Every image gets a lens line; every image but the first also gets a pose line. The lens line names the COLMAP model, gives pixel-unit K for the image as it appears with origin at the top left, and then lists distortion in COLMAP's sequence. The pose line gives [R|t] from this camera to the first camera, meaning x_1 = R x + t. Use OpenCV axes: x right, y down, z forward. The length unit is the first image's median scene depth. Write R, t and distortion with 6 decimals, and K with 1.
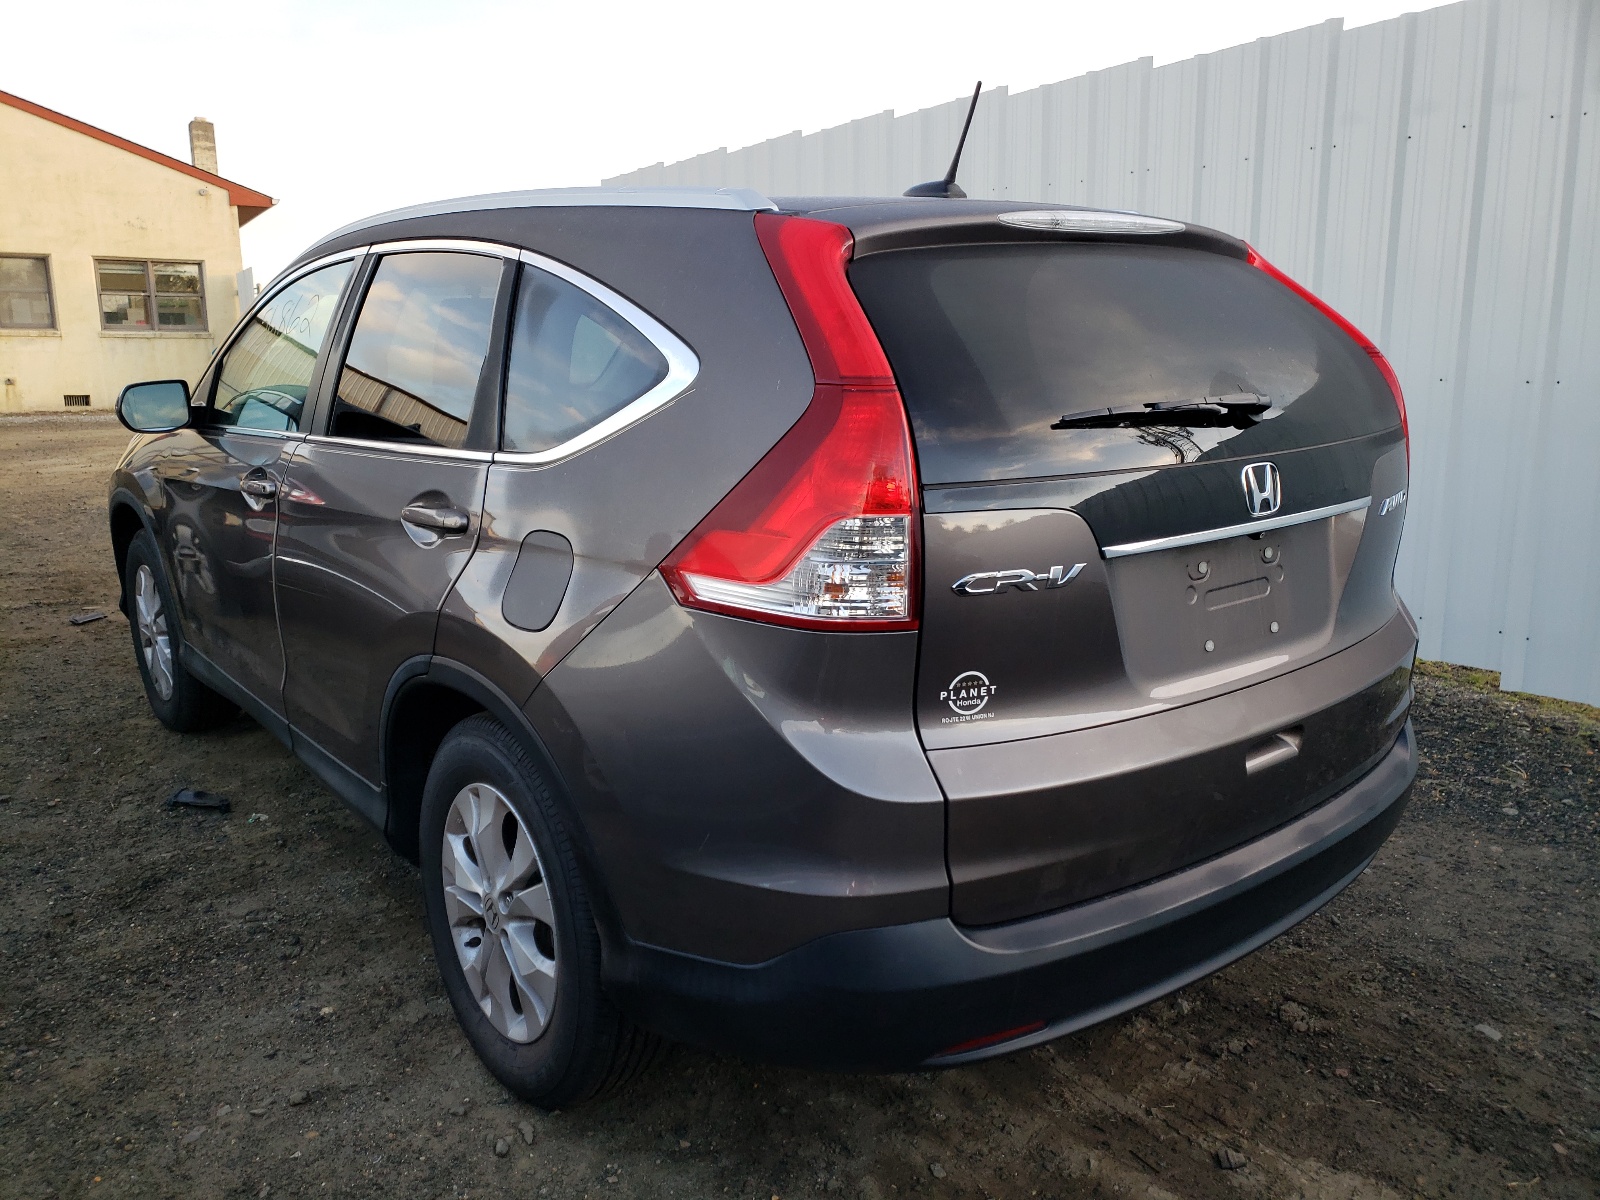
lens RADIAL K [[1326.9, 0, 794.5], [0, 1326.9, 598.6], [0, 0, 1]] dist [0.079994, -0.111098]
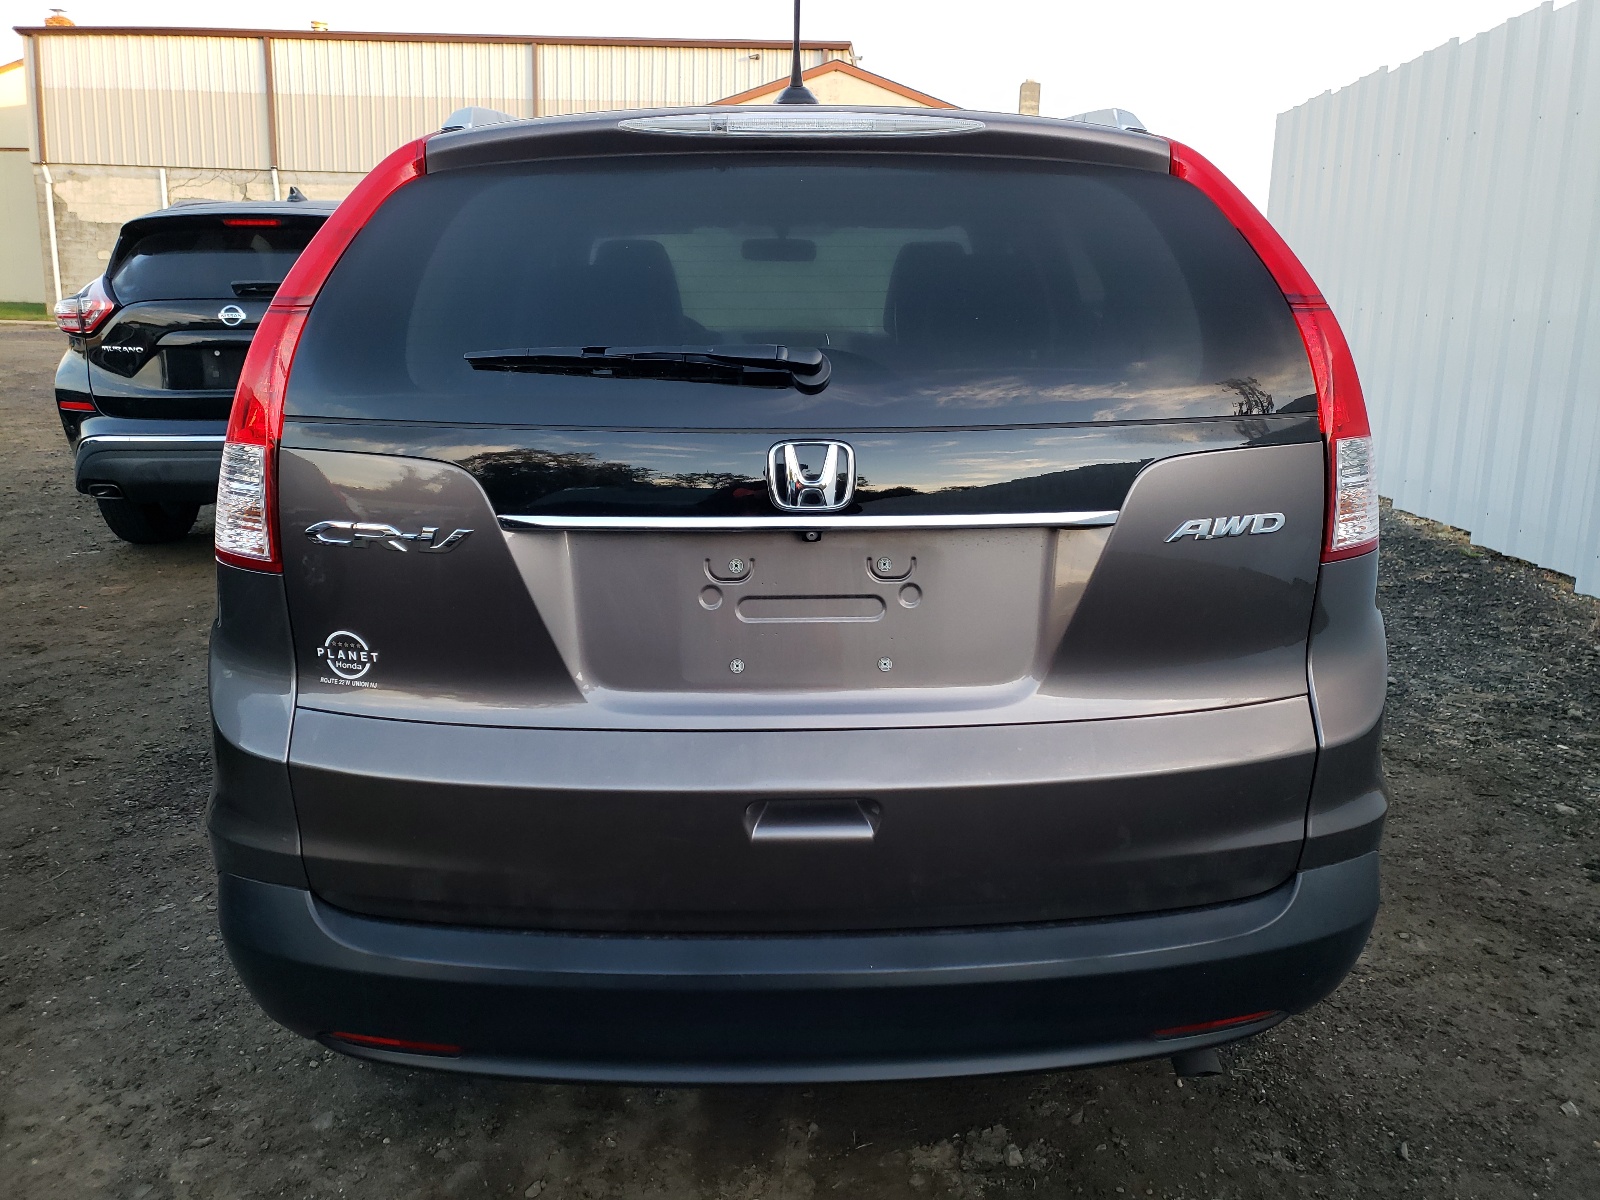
lens RADIAL K [[1326.9, 0, 794.5], [0, 1326.9, 598.6], [0, 0, 1]] dist [0.079994, -0.111098]
pose [[0.792199, 0.156106, -0.589959, 0.893350], [-0.137413, 0.987533, 0.076788, -0.077019], [0.594591, 0.020236, 0.803774, 0.452256]]
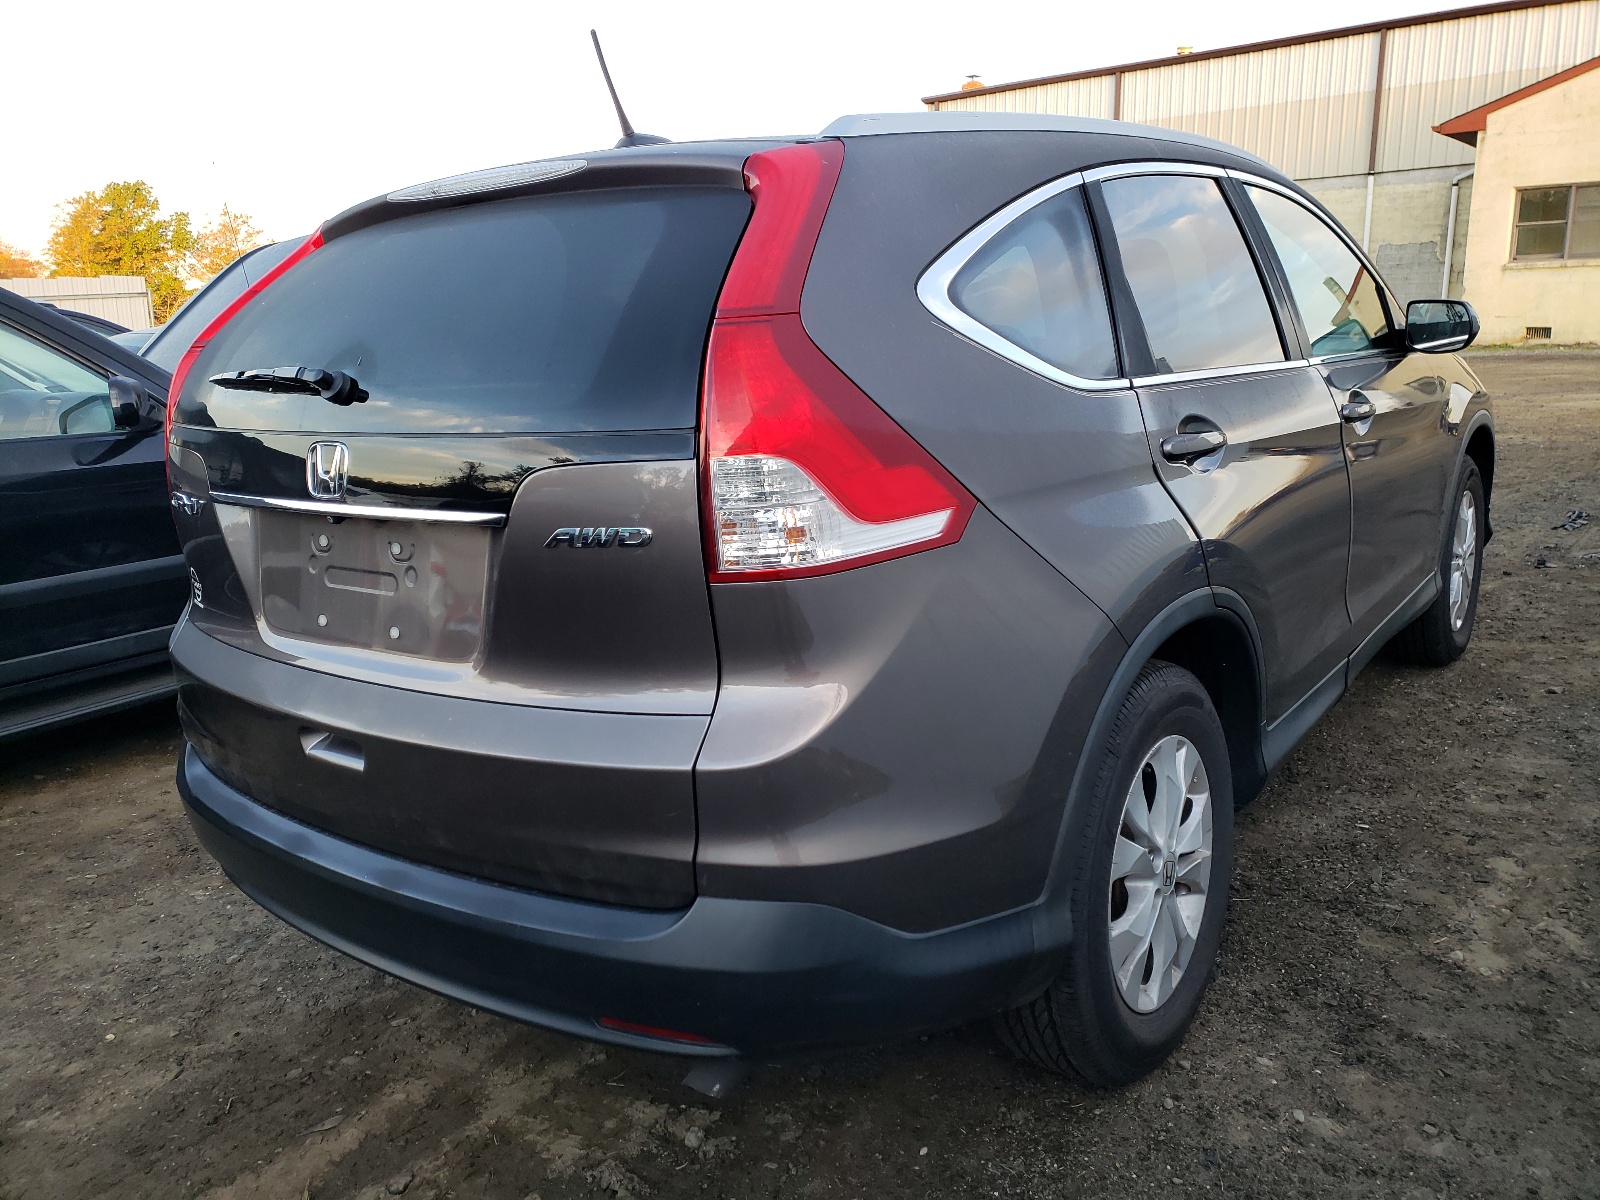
lens RADIAL K [[1326.9, 0, 794.5], [0, 1326.9, 598.6], [0, 0, 1]] dist [0.079994, -0.111098]
pose [[0.187289, 0.205755, -0.960514, 1.513196], [-0.151810, 0.972132, 0.178642, -0.240673], [0.970503, 0.112358, 0.213305, 1.286560]]
